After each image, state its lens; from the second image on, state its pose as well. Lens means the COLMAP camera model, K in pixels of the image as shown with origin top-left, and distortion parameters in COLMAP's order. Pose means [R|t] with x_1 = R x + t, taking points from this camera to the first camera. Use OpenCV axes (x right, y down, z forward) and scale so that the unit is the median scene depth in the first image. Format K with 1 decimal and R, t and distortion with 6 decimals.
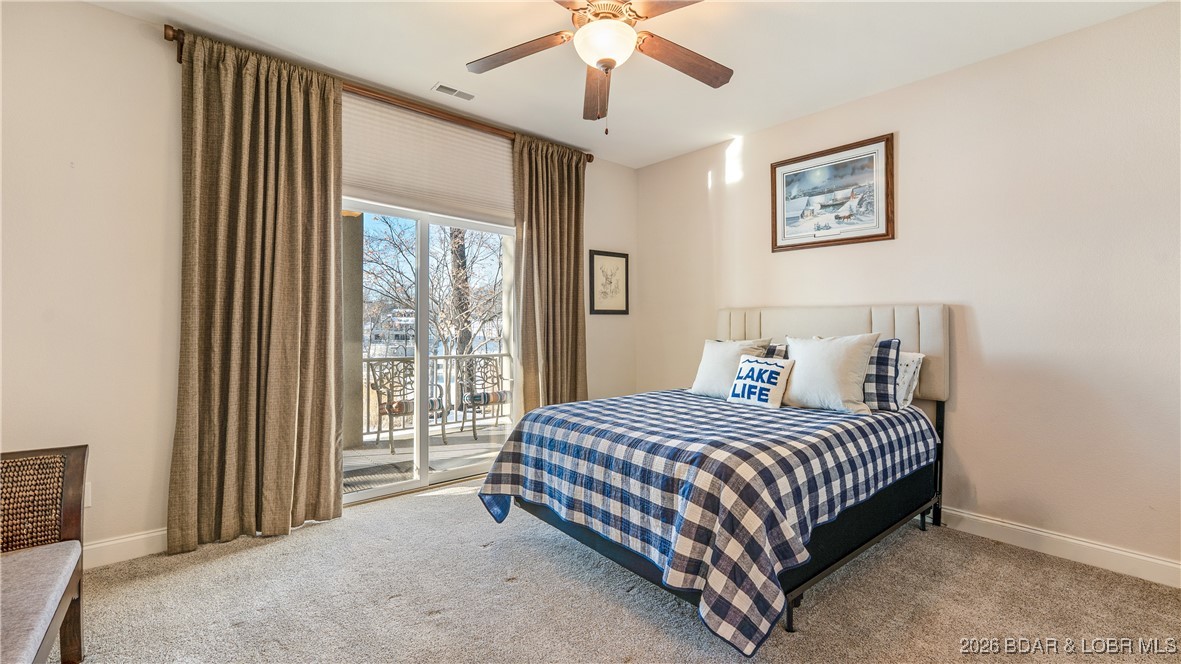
lens RADIAL K [[493.6, 0, 579.1], [0, 493.6, 325.4], [0, 0, 1]] dist [-0.003138, -0.000263]
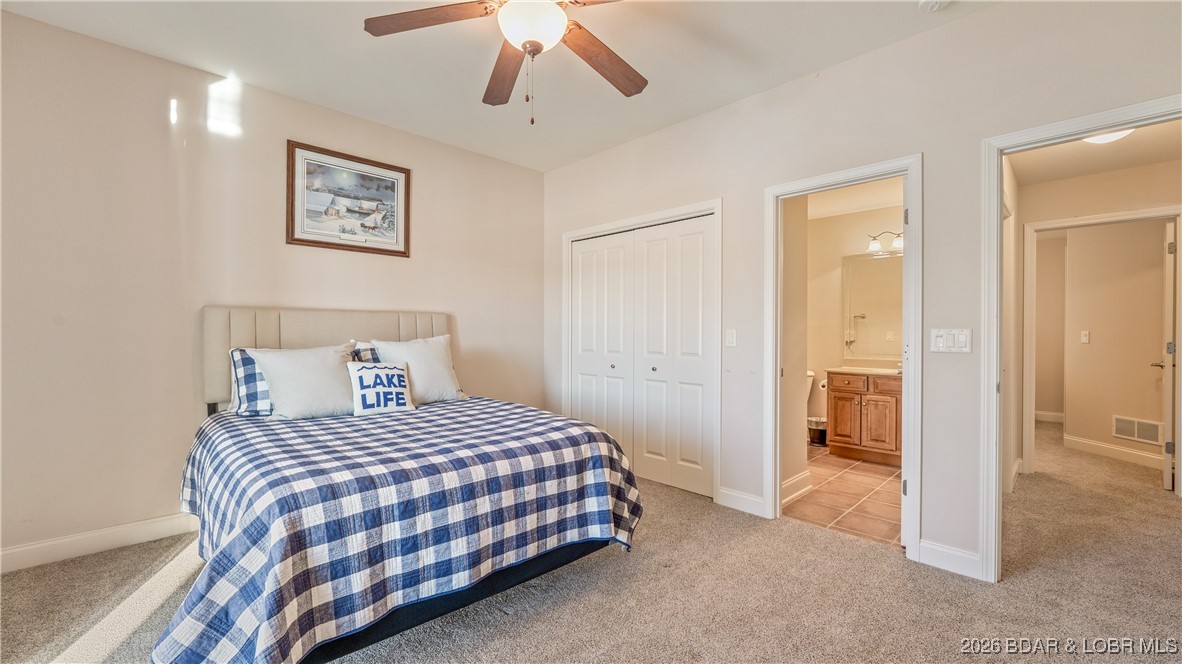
lens RADIAL K [[478.1, 0, 588.5], [0, 478.1, 336.8], [0, 0, 1]] dist [-0.000719, -0.000043]
pose [[-0.063383, -0.020459, 0.997780, -0.576241], [-0.002601, 0.999790, 0.020335, -0.005266], [-0.997986, -0.001307, -0.063423, 0.643614]]
